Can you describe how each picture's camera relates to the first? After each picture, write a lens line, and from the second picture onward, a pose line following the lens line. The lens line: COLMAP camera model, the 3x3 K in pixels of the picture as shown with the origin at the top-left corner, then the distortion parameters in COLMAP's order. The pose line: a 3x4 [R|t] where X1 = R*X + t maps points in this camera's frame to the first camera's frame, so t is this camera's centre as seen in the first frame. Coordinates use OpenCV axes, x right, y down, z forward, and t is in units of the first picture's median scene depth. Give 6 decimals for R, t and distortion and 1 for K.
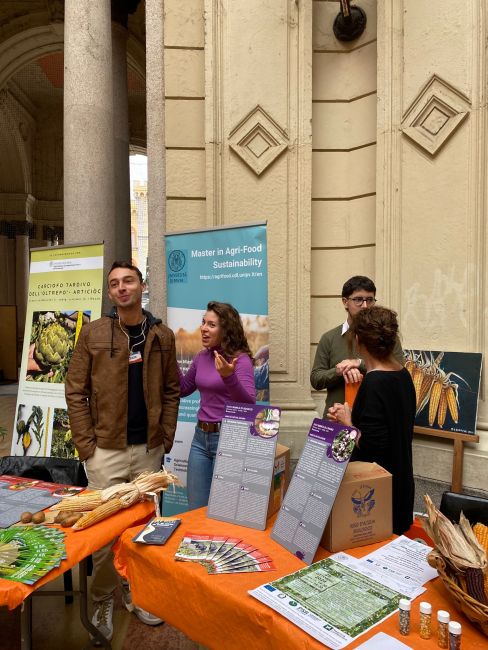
lens RADIAL K [[503.6, 0, 244.0], [0, 503.6, 325.0], [0, 0, 1]] dist [0.102653, -0.171026]
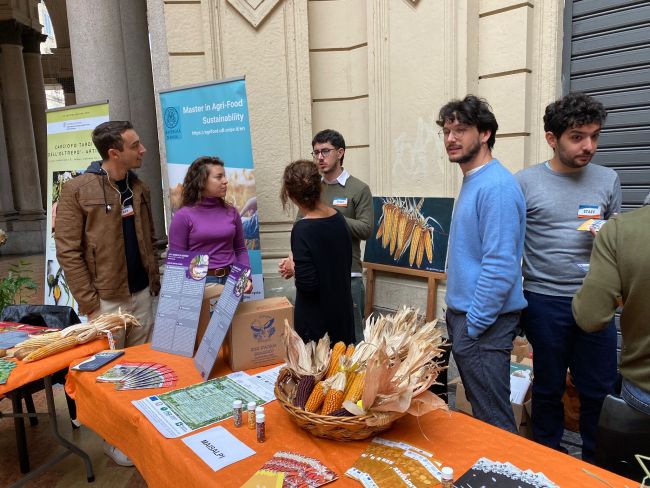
lens RADIAL K [[509.4, 0, 342.0], [0, 509.4, 240.6], [0, 0, 1]] dist [0.011601, 0.001829]
pose [[0.999440, -0.032569, -0.007708, 0.213700], [0.033274, 0.991727, 0.123974, 0.003898], [0.003606, -0.124161, 0.992256, -0.062058]]
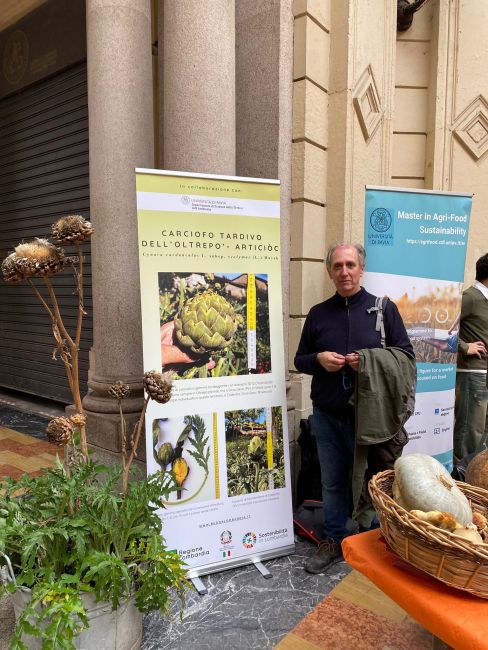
lens RADIAL K [[503.6, 0, 244.0], [0, 503.6, 325.0], [0, 0, 1]] dist [0.102653, -0.171026]
pose [[0.630555, -0.053456, 0.774302, -0.989518], [0.004160, 0.997844, 0.065501, -0.001879], [-0.776134, -0.038081, 0.629417, 0.612251]]
